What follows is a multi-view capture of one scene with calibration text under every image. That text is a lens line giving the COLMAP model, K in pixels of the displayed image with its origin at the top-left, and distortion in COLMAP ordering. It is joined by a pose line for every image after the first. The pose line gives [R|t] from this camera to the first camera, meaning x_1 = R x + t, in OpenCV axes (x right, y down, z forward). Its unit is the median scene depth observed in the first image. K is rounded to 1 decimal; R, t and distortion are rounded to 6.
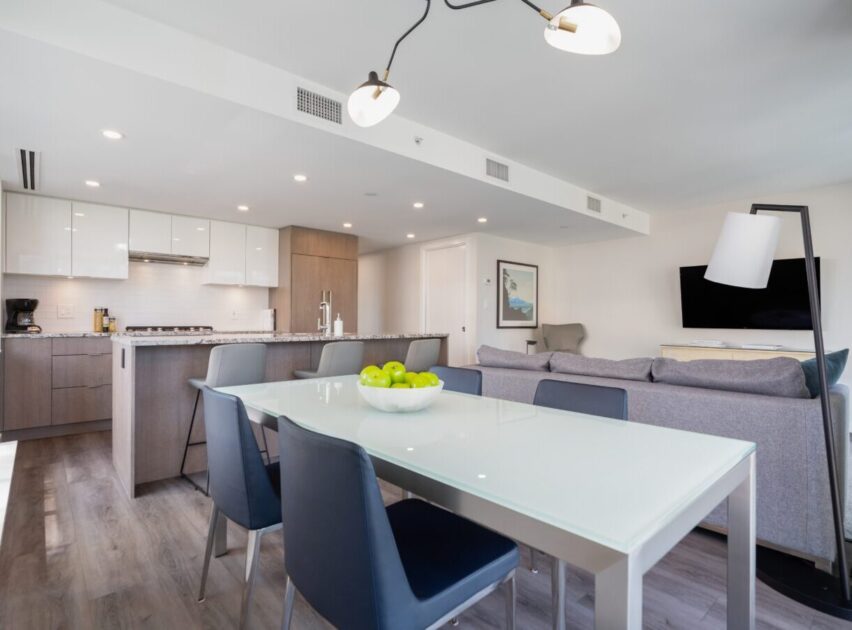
lens RADIAL K [[442.6, 0, 420.2], [0, 442.6, 318.3], [0, 0, 1]] dist [-0.001498, 0.000659]
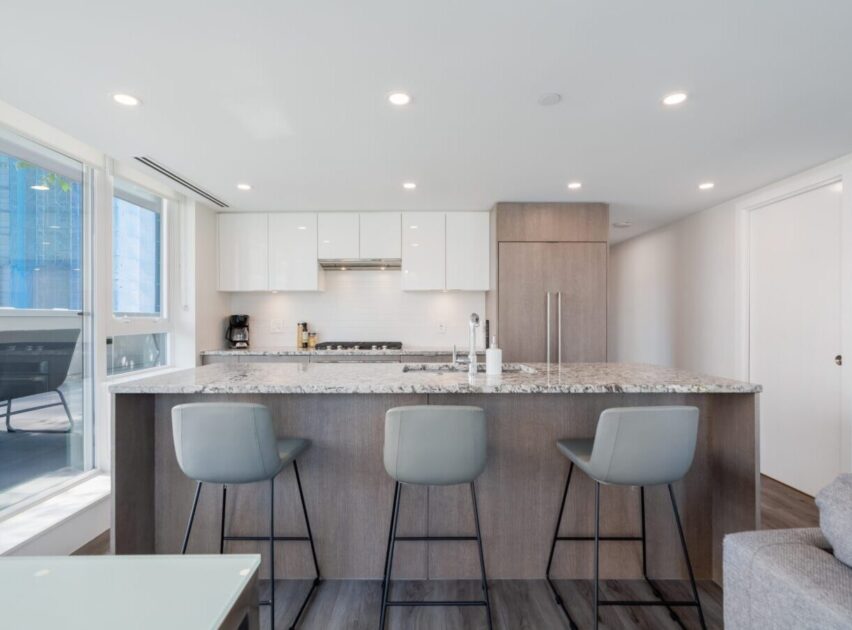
lens RADIAL K [[442.6, 0, 420.2], [0, 442.6, 318.3], [0, 0, 1]] dist [-0.001498, 0.000659]
pose [[0.754887, -0.007197, -0.655816, 0.085578], [0.006553, 0.999973, -0.003430, -0.025308], [0.655822, -0.001708, 0.754913, 0.421284]]
